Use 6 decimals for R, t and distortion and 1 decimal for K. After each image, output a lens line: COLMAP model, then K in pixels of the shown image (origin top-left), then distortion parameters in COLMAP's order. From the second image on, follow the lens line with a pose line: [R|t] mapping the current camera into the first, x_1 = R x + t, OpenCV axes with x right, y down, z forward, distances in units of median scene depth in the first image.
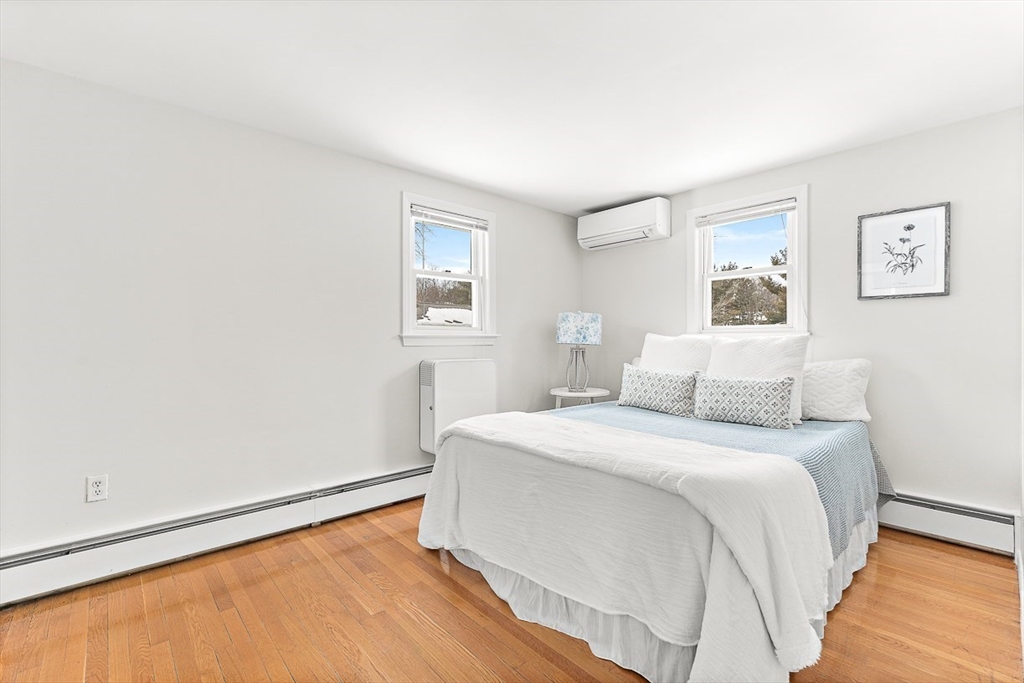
lens RADIAL K [[450.8, 0, 506.9], [0, 450.8, 337.4], [0, 0, 1]] dist [-0.003064, 0.000884]
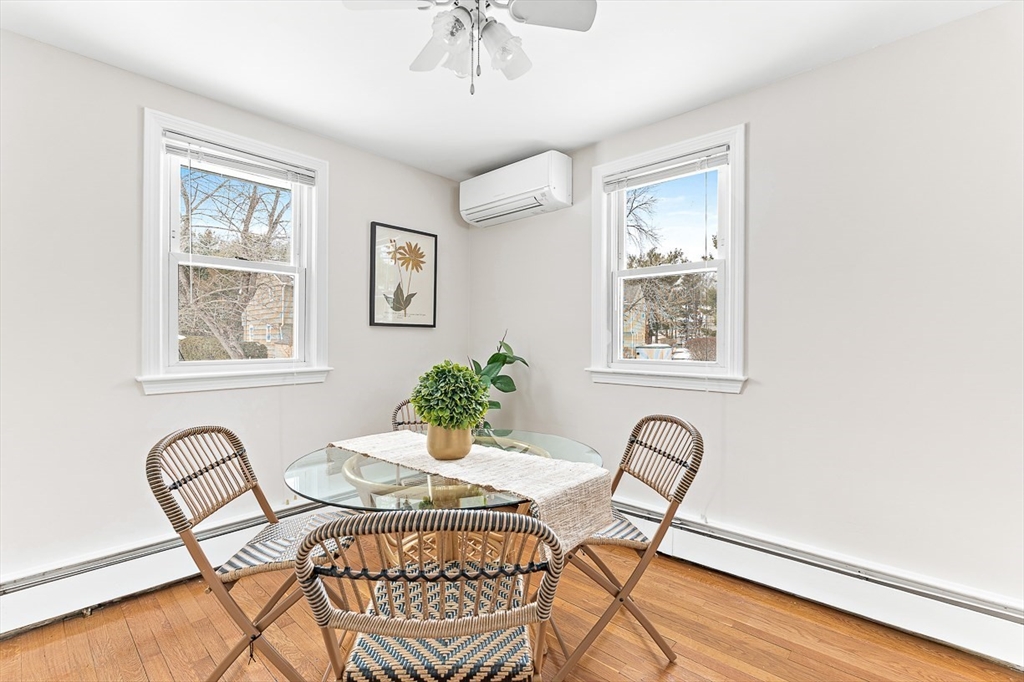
lens RADIAL K [[450.8, 0, 505.3], [0, 450.8, 342.5], [0, 0, 1]] dist [-0.003064, 0.000884]
pose [[0.994856, 0.005036, 0.101178, 0.181205], [-0.005394, 0.999980, 0.003262, 0.002330], [-0.101159, -0.003791, 0.994863, 0.268183]]
